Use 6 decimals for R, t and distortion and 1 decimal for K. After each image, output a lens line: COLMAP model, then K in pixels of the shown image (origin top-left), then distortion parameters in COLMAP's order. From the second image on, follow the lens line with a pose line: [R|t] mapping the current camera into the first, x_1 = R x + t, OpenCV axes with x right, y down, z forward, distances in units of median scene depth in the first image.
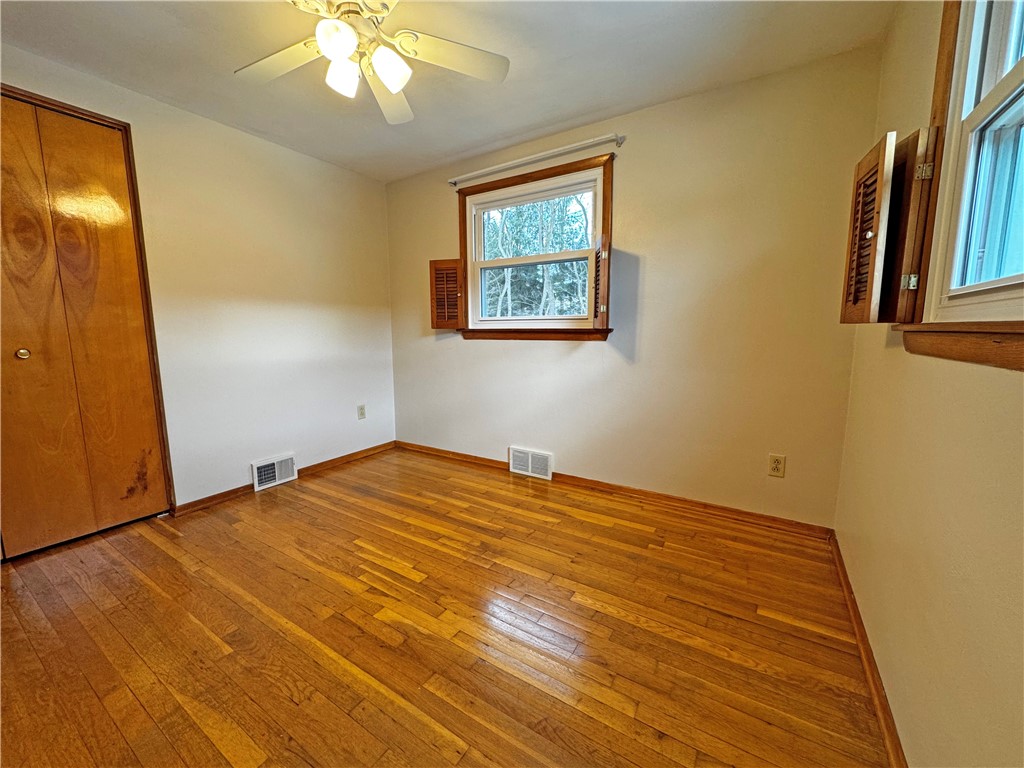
lens RADIAL K [[408.7, 0, 510.0], [0, 408.7, 380.1], [0, 0, 1]] dist [-0.001877, -0.000375]
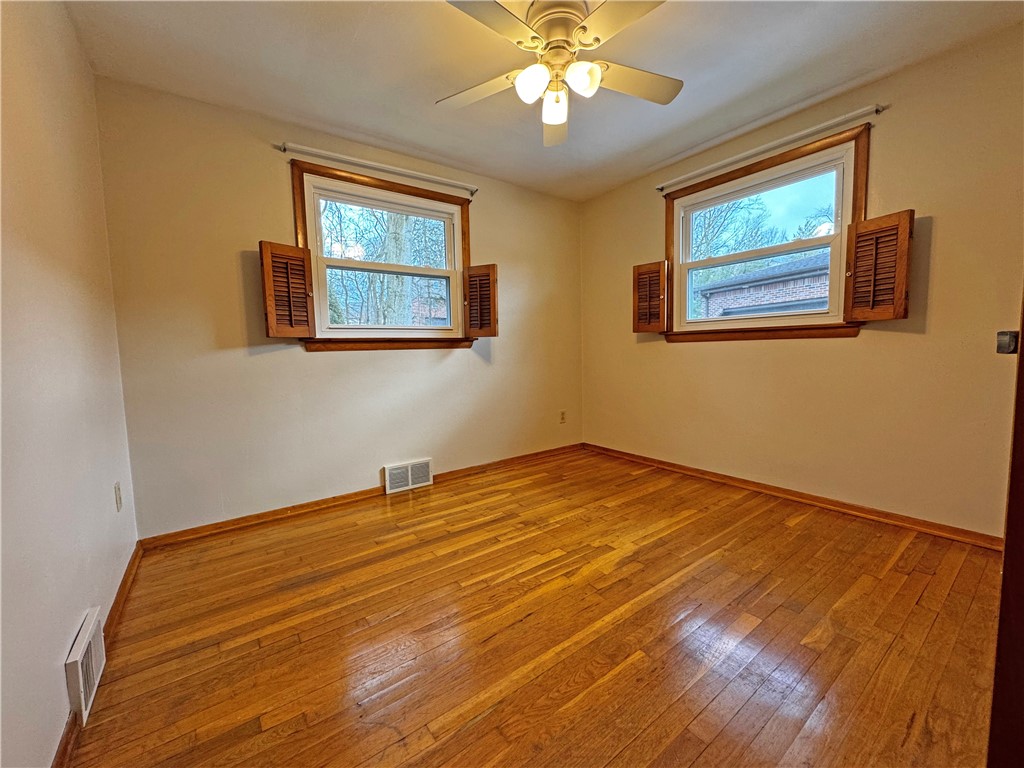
lens RADIAL K [[408.7, 0, 514.6], [0, 408.7, 378.6], [0, 0, 1]] dist [-0.001877, -0.000375]
pose [[0.359256, -0.073452, 0.930344, -0.860747], [0.136670, 0.990291, 0.025409, -0.018765], [-0.923177, 0.118021, 0.365806, 0.444965]]
